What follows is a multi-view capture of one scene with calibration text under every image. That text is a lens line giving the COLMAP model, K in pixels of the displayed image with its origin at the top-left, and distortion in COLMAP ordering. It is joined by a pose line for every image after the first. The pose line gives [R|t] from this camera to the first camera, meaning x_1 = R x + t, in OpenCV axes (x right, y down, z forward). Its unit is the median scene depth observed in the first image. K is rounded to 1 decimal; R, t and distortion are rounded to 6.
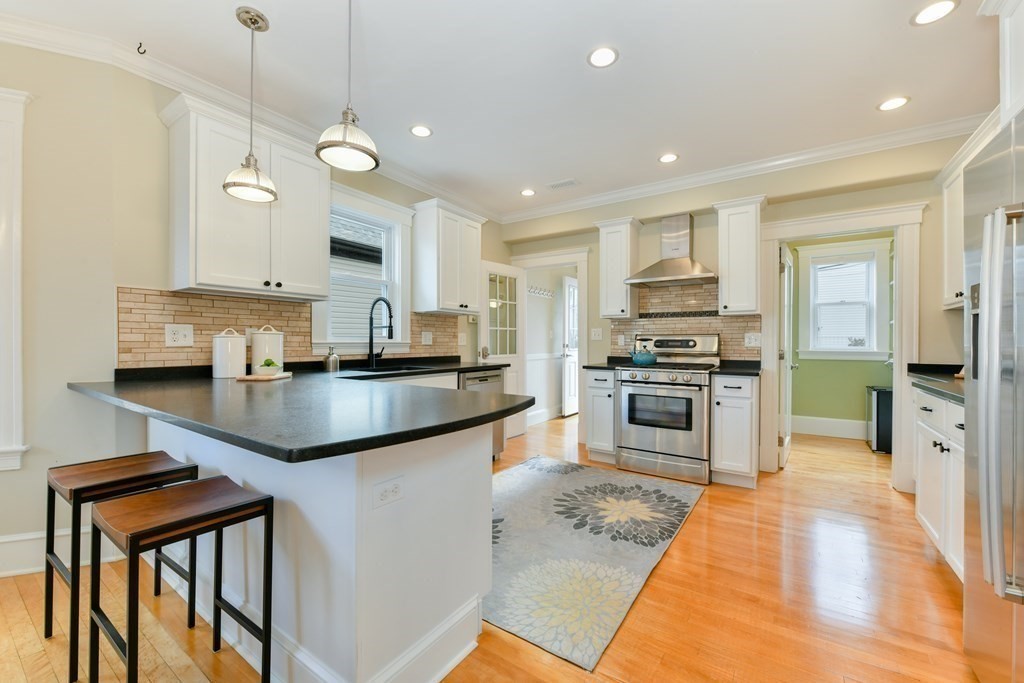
lens RADIAL K [[407.8, 0, 515.1], [0, 407.8, 343.6], [0, 0, 1]] dist [-0.002881, -0.000011]
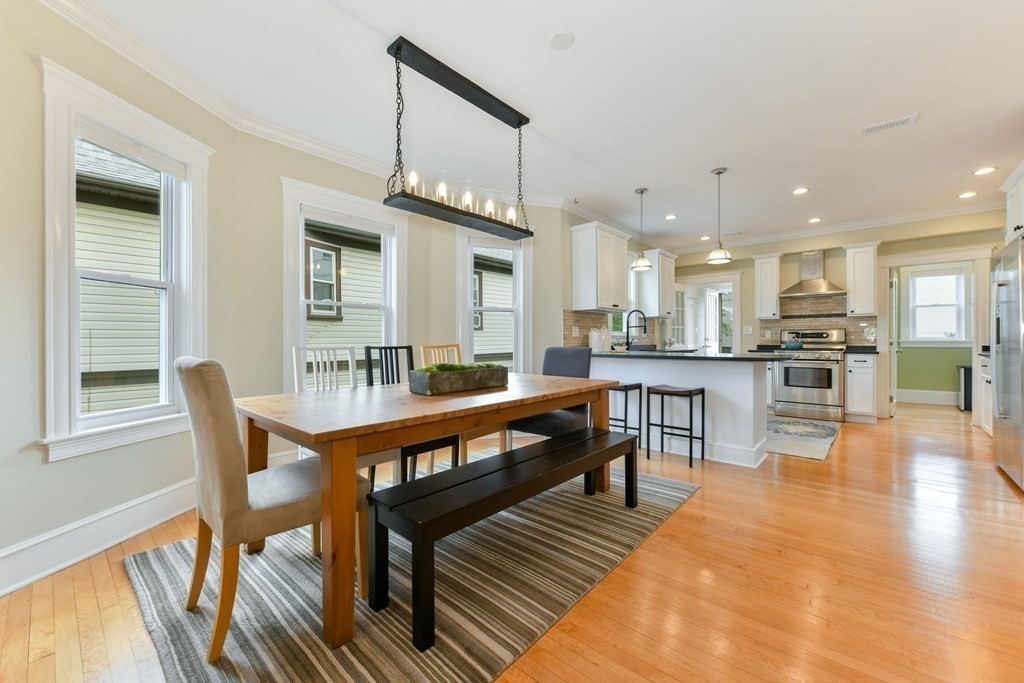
lens RADIAL K [[407.8, 0, 517.1], [0, 407.8, 341.7], [0, 0, 1]] dist [-0.002881, -0.000011]
pose [[0.991571, -0.006688, -0.129391, -0.559173], [0.006517, 0.999977, -0.001744, 0.020582], [0.129400, 0.000886, 0.991592, -0.720619]]
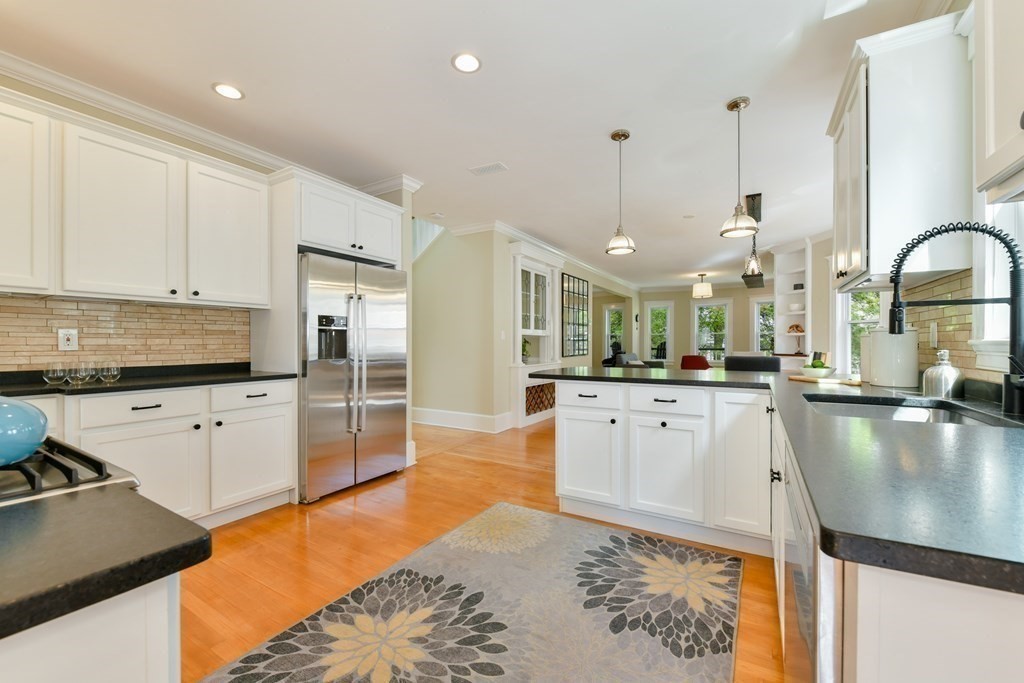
lens RADIAL K [[407.8, 0, 517.6], [0, 407.8, 342.6], [0, 0, 1]] dist [-0.002881, -0.000011]
pose [[-0.998120, -0.004032, -0.061165, 0.091540], [-0.004169, 0.999989, 0.002103, -0.002899], [0.061156, 0.002354, -0.998125, 1.229752]]
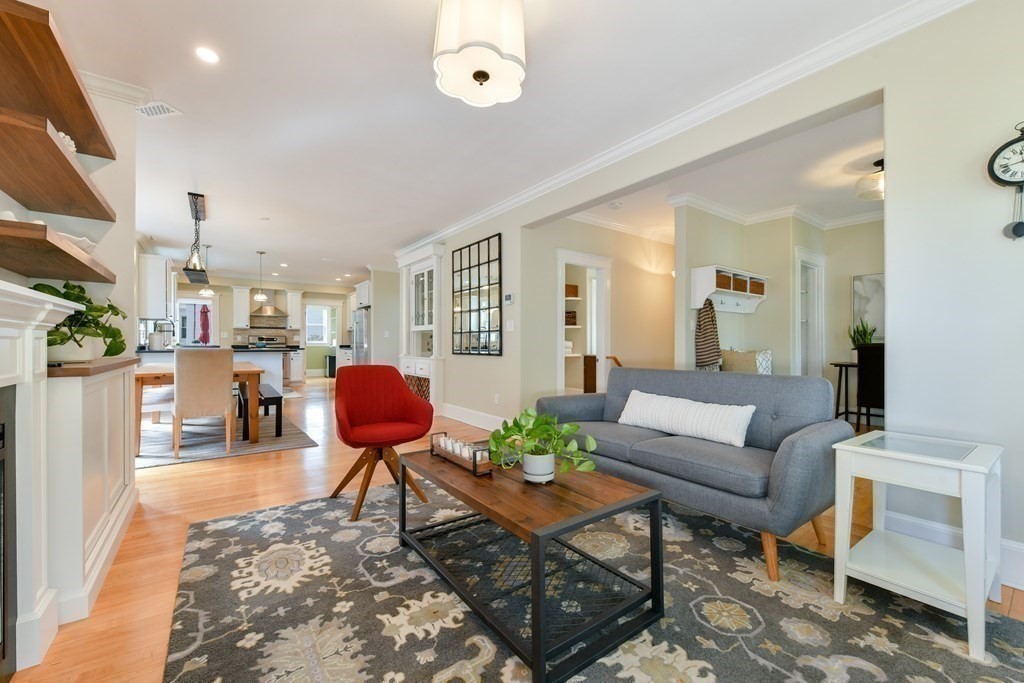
lens RADIAL K [[407.8, 0, 519.2], [0, 407.8, 344.3], [0, 0, 1]] dist [-0.002881, -0.000011]
pose [[0.328837, -0.006797, 0.944362, -1.665802], [0.003121, 0.999976, 0.006110, 0.022032], [-0.944382, 0.000938, 0.328850, -1.464660]]
